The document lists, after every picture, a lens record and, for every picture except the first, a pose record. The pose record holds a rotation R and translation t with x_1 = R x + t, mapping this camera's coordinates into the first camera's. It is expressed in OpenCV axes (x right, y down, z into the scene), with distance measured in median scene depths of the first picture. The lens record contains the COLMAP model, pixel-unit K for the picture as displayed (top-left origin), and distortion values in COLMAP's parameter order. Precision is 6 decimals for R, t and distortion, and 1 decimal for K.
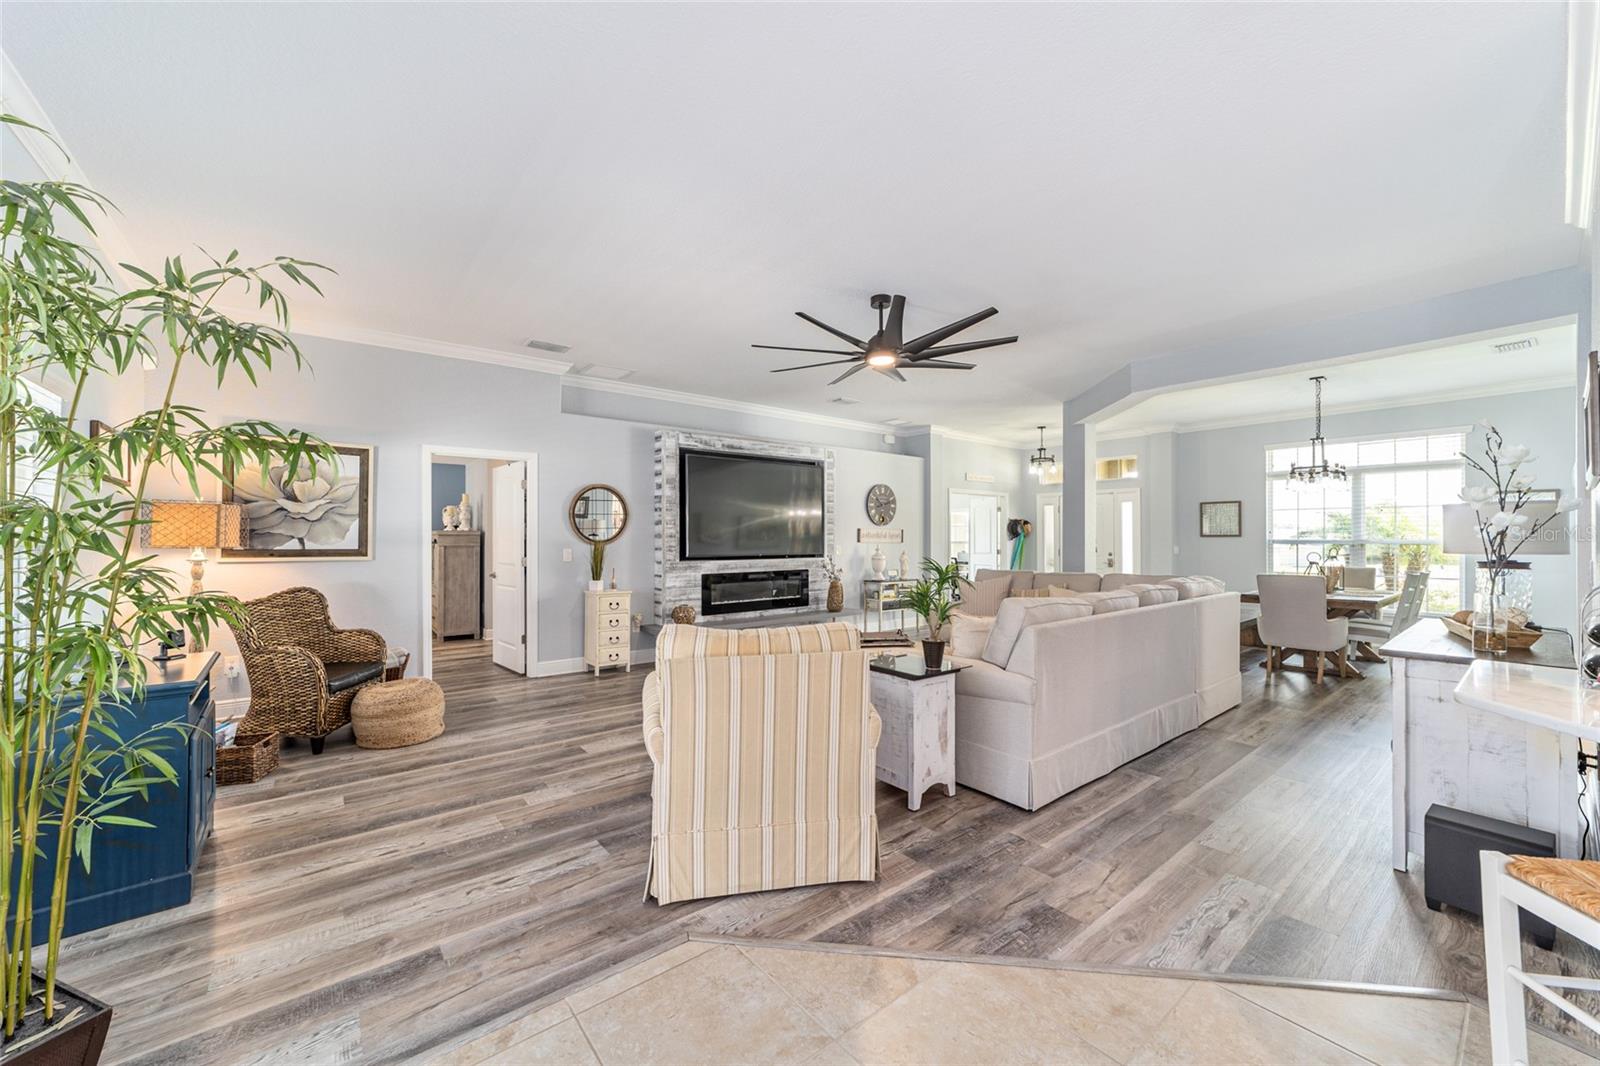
lens RADIAL K [[612.1, 0, 796.2], [0, 612.1, 537.0], [0, 0, 1]] dist [-0.014540, 0.007774]
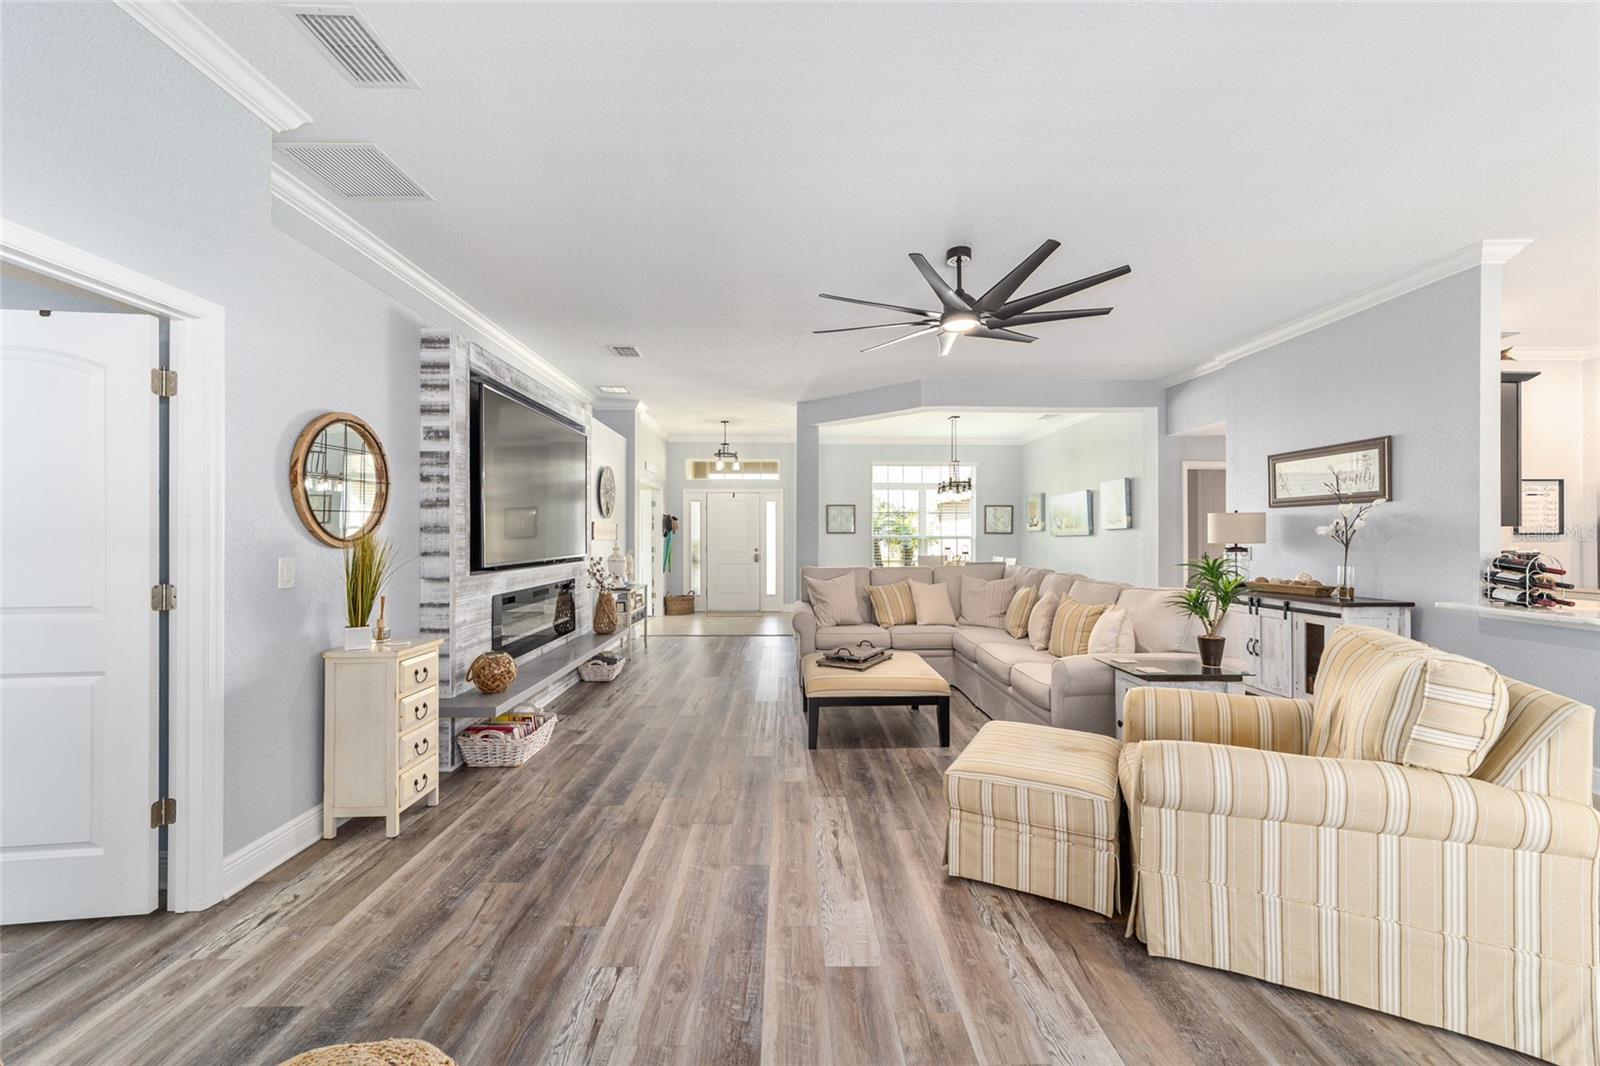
lens RADIAL K [[610.6, 0, 787.6], [0, 610.6, 539.6], [0, 0, 1]] dist [-0.010632, 0.007069]
pose [[0.617260, -0.005286, 0.786742, -0.444764], [-0.001600, 0.999967, 0.007974, 0.002523], [-0.786758, -0.006181, 0.617231, 0.434715]]
